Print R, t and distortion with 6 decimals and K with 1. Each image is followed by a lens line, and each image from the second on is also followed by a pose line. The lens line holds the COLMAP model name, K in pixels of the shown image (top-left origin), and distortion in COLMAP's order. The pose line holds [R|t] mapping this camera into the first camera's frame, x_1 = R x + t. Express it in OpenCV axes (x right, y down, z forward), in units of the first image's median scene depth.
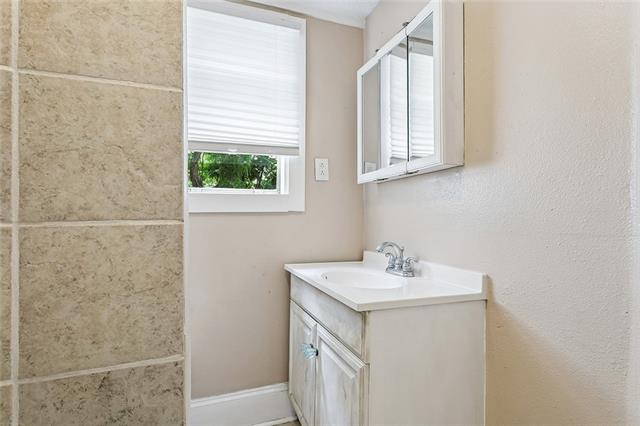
lens RADIAL K [[310.9, 0, 319.6], [0, 310.9, 211.2], [0, 0, 1]] dist [0.006243, 0.000111]
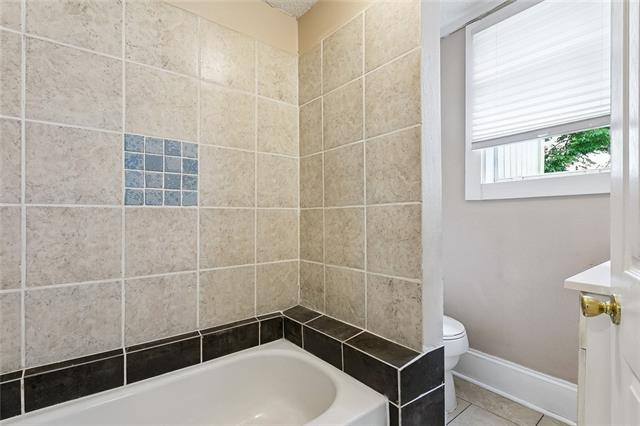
lens RADIAL K [[310.9, 0, 320.0], [0, 310.9, 216.7], [0, 0, 1]] dist [0.006243, 0.000111]
pose [[0.301678, -0.005130, -0.953396, 1.054080], [0.016109, 0.999870, -0.000283, 0.109440], [0.953274, -0.015273, 0.301721, -0.035748]]
